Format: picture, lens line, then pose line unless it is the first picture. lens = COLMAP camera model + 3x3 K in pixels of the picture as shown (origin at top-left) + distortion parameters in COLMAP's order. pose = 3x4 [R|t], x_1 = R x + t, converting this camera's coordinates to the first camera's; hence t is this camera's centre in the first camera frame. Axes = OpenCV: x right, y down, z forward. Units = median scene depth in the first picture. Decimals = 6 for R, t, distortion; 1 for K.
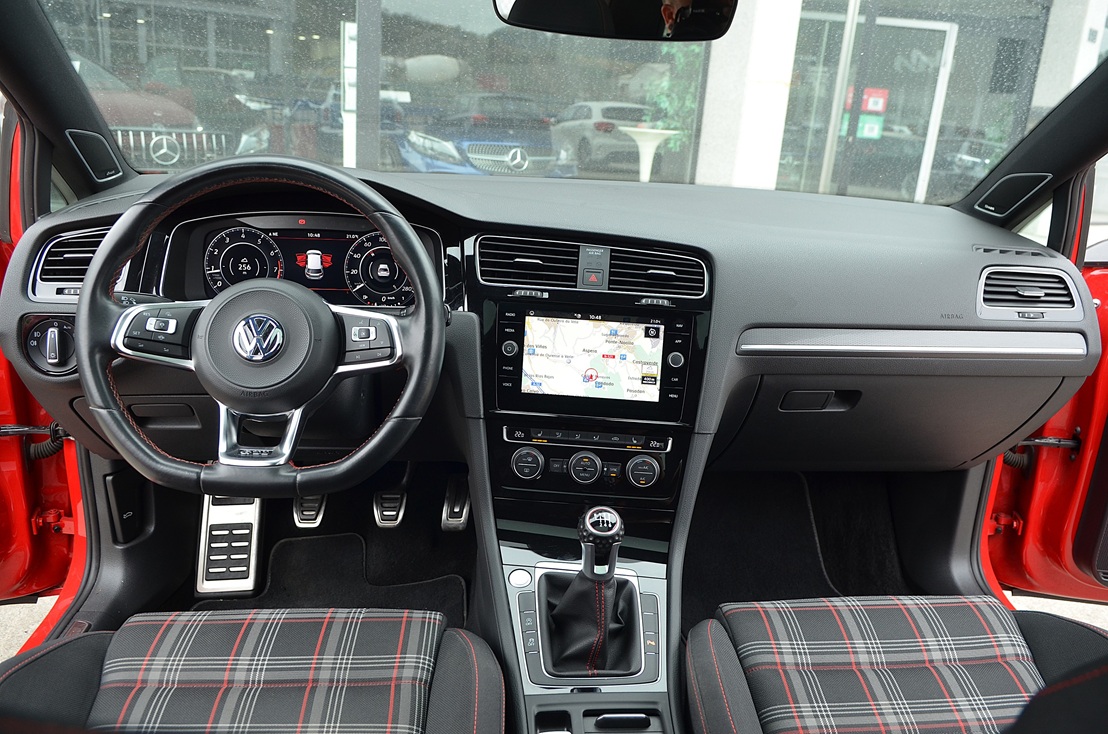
lens RADIAL K [[797.1, 0, 554.0], [0, 797.1, 367.0], [0, 0, 1]] dist [0.001065, -0.000009]
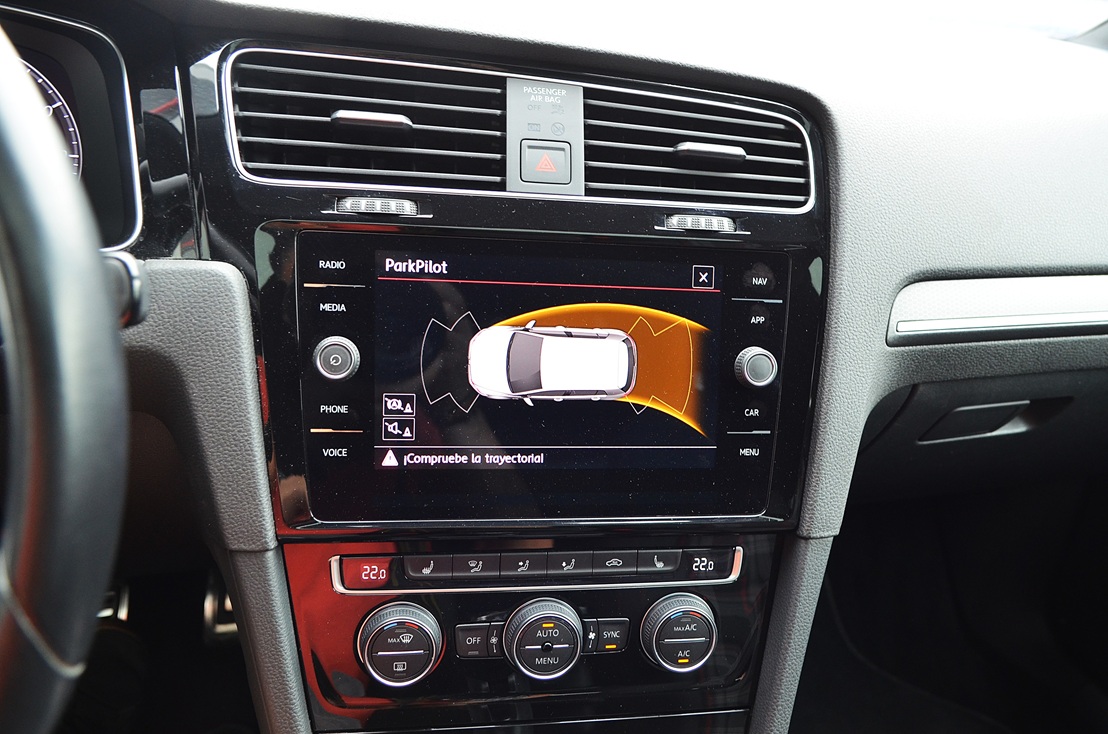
lens RADIAL K [[972.3, 0, 554.0], [0, 972.3, 367.0], [0, 0, 1]] dist [-0.011317, -0.002625]
pose [[0.968423, -0.055591, 0.243037, -0.068243], [0.029850, 0.993665, 0.108344, -0.064538], [-0.247520, -0.097668, 0.963947, 0.533232]]
